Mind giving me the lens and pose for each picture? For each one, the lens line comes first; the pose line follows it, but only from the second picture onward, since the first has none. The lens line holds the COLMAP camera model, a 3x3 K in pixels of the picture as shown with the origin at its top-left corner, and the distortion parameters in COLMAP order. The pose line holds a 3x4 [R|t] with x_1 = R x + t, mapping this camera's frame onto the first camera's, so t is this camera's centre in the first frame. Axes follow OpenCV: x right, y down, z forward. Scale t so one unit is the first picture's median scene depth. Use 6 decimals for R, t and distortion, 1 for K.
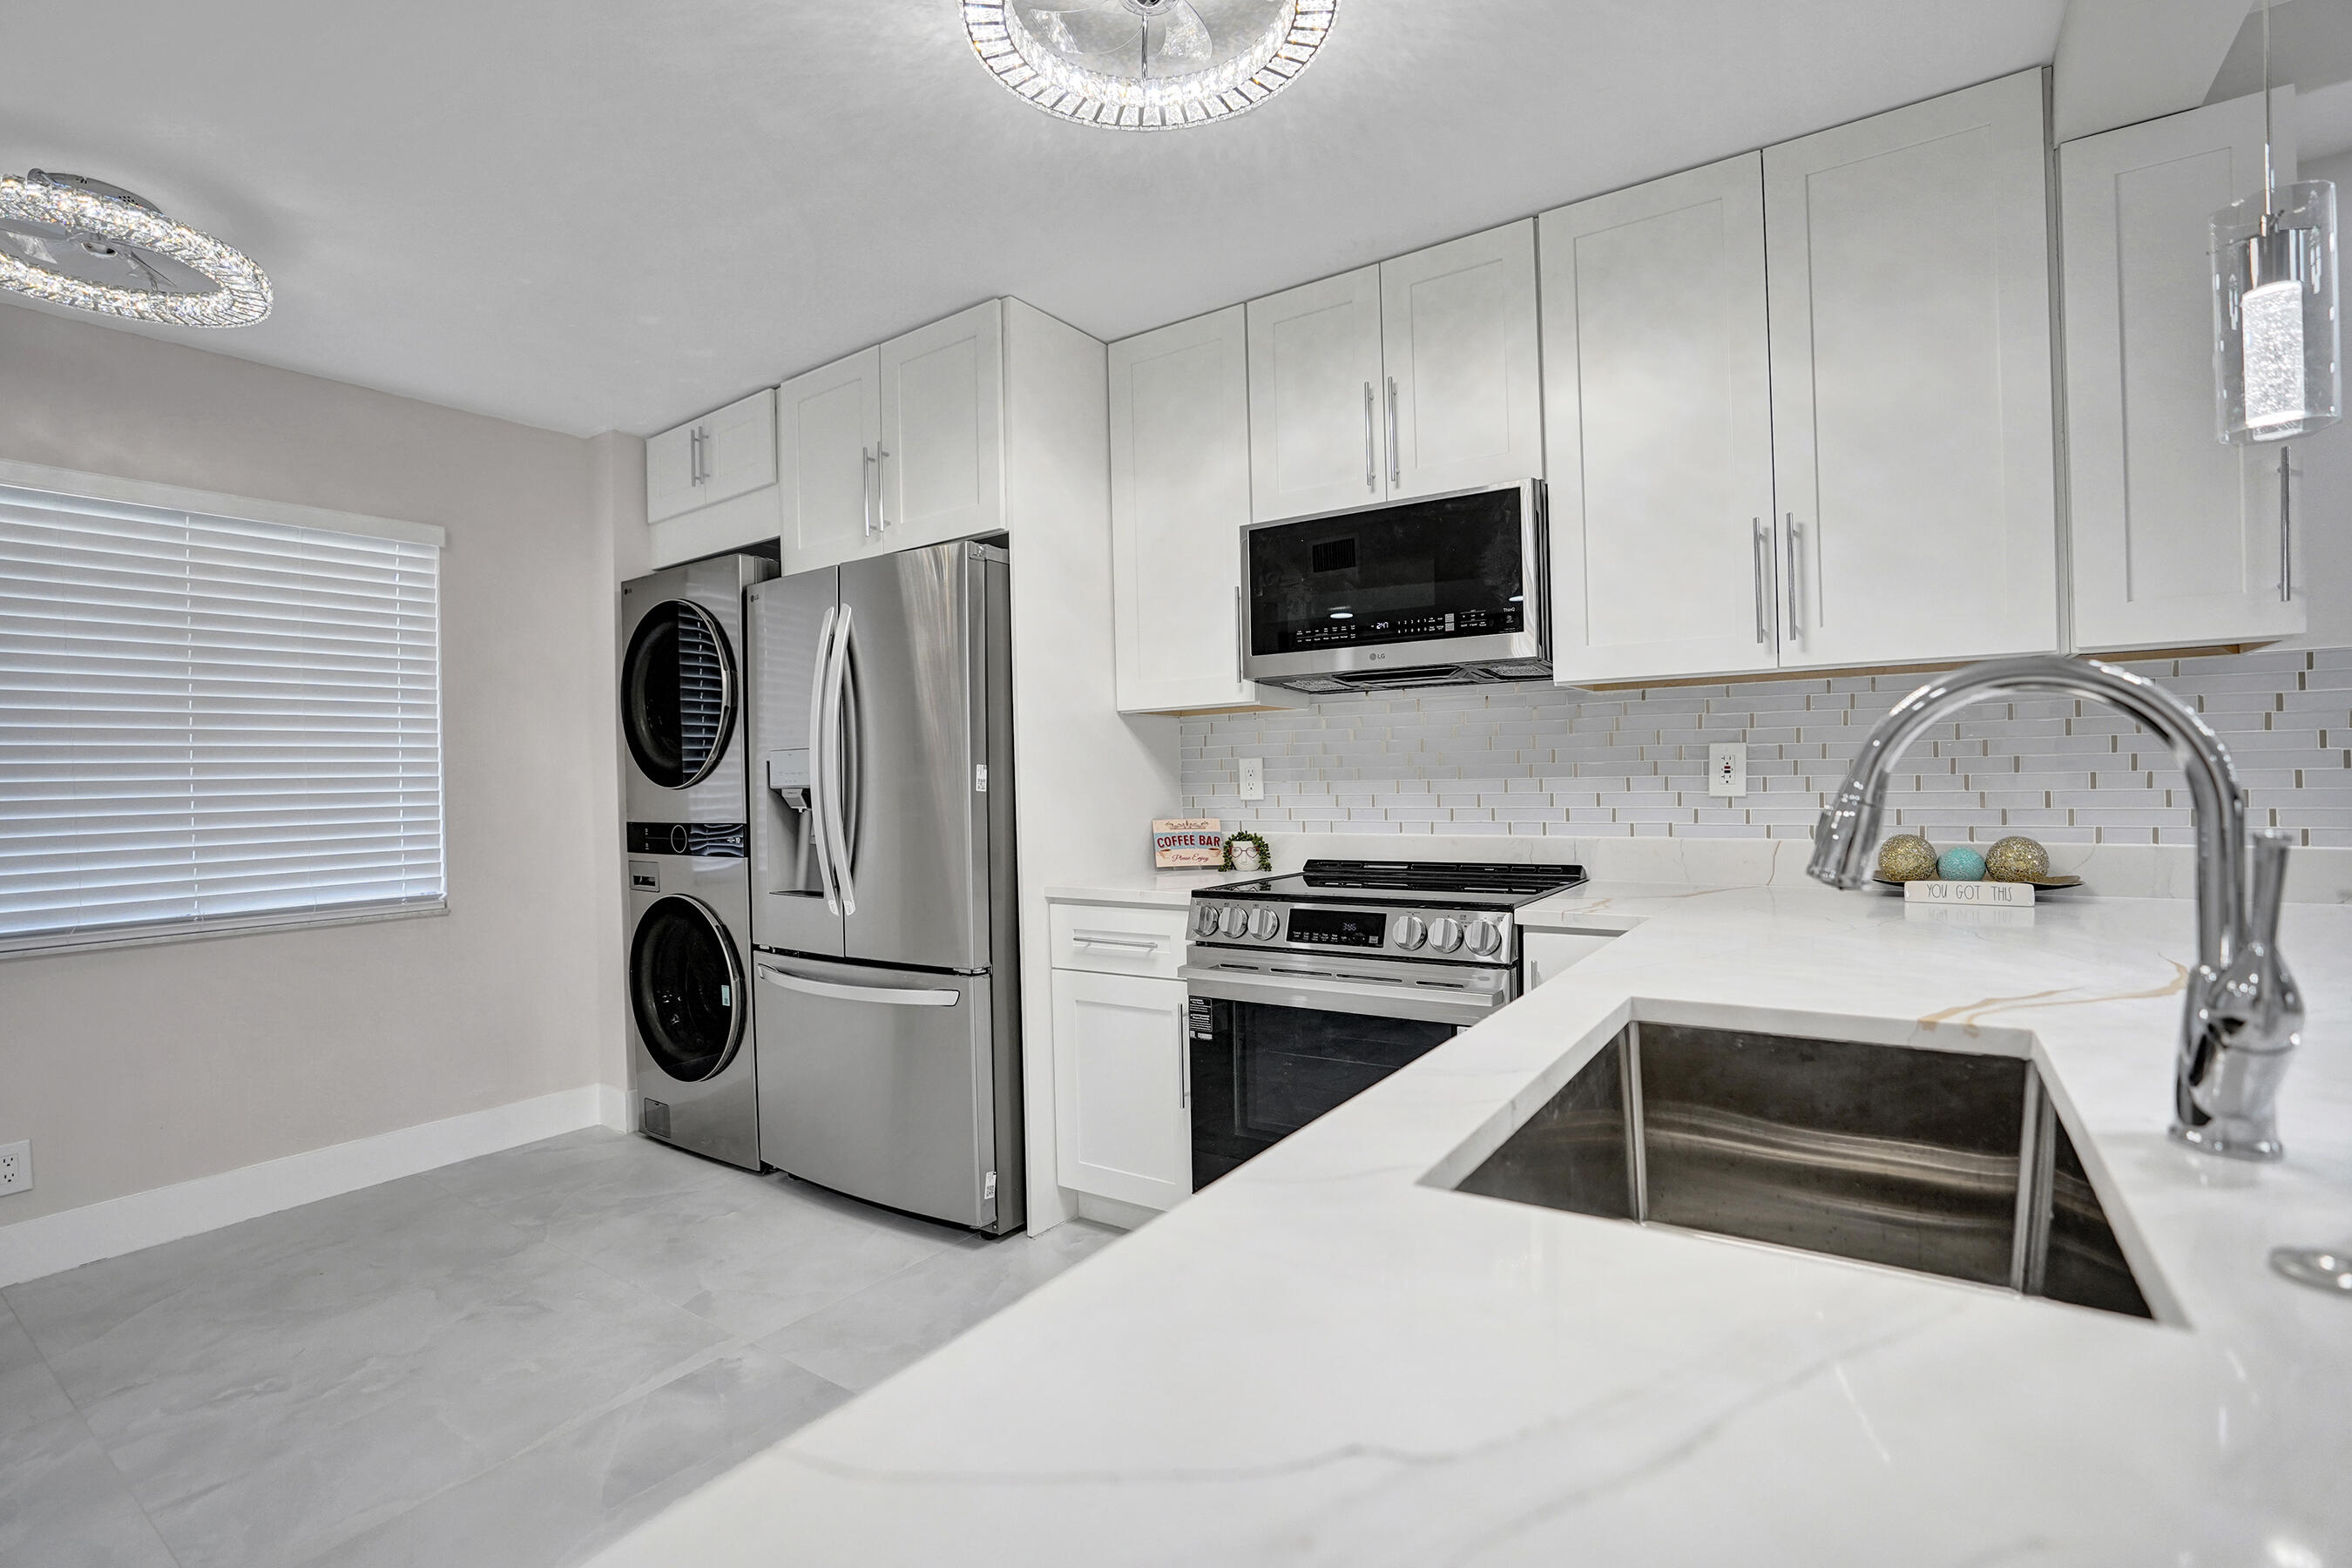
lens RADIAL K [[1068.3, 0, 1209.6], [0, 1068.3, 779.6], [0, 0, 1]] dist [-0.044437, 0.012109]
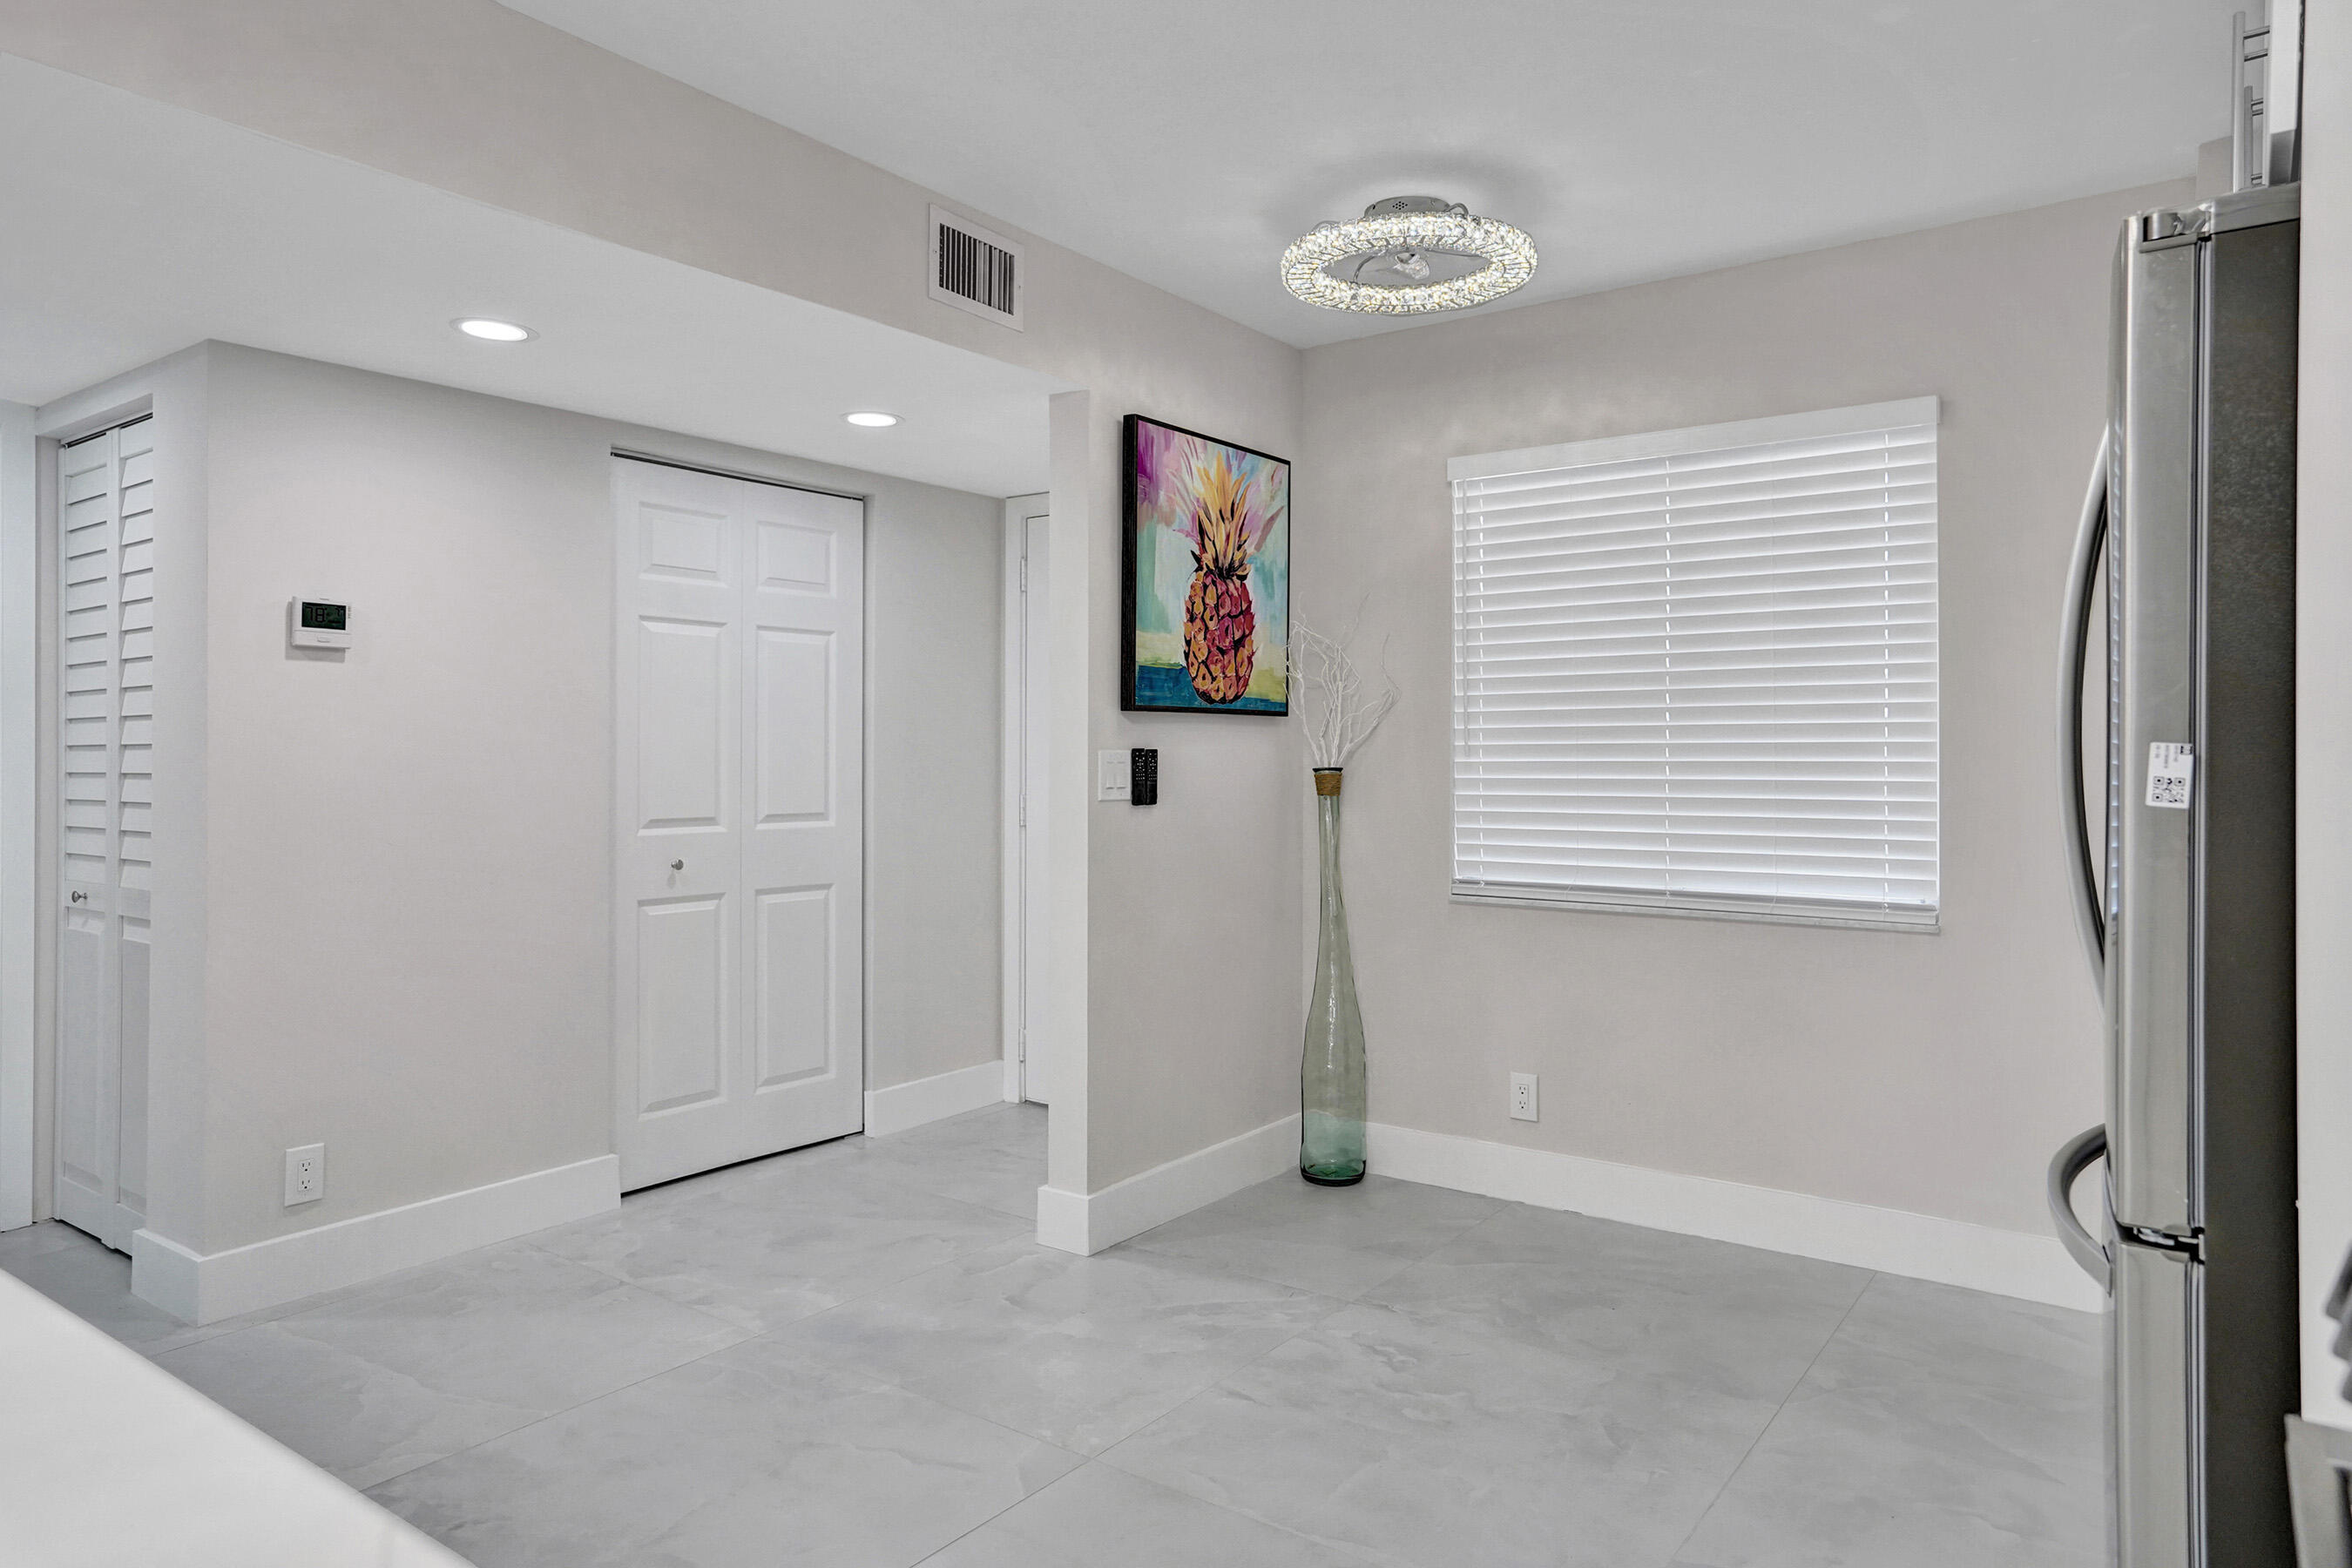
lens RADIAL K [[1469.3, 0, 1176.6], [0, 1469.3, 746.0], [0, 0, 1]] dist [-0.000074, 0.000384]
pose [[-0.059216, 0.018820, -0.998068, 0.362695], [-0.002004, 0.999818, 0.018972, -0.022203], [0.998243, 0.003123, -0.059168, 0.629261]]
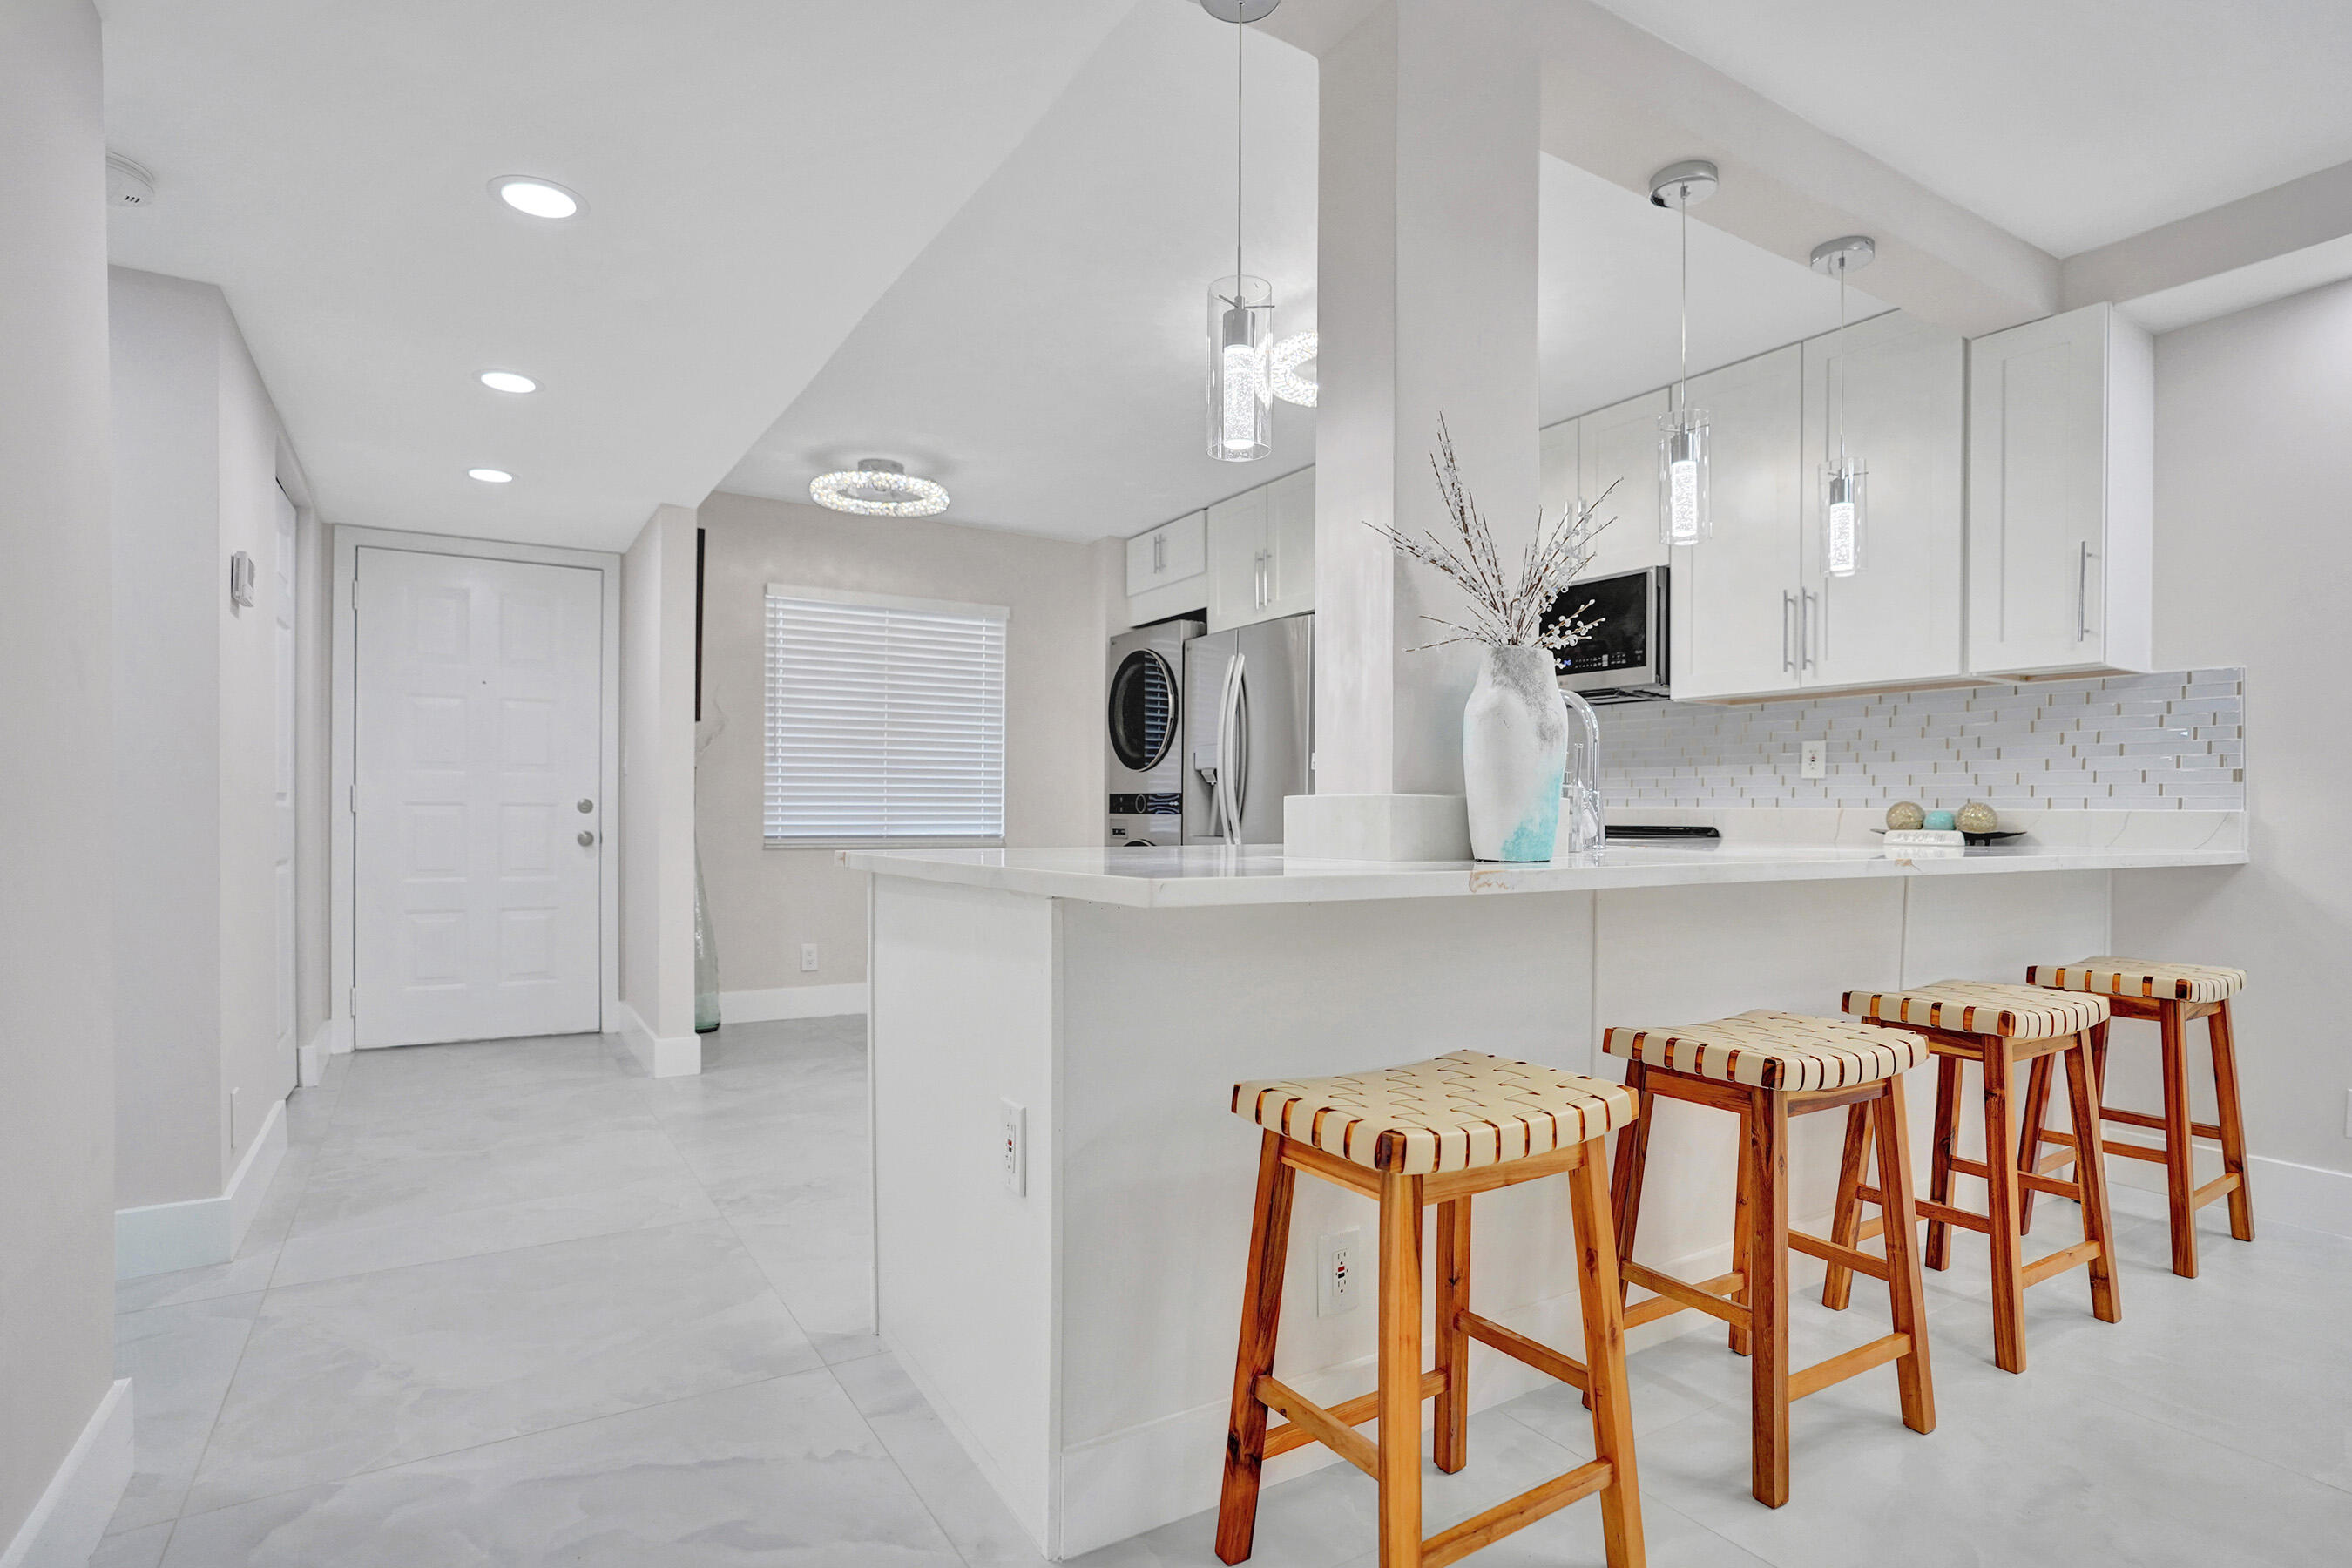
lens RADIAL K [[1254.6, 0, 1165.6], [0, 1254.6, 818.9], [0, 0, 1]] dist [-0.001565, 0.000082]
pose [[0.907945, 0.030434, -0.417984, 0.358871], [-0.027954, 0.999537, 0.012054, 0.065515], [0.418157, 0.000740, 0.908375, -0.782461]]
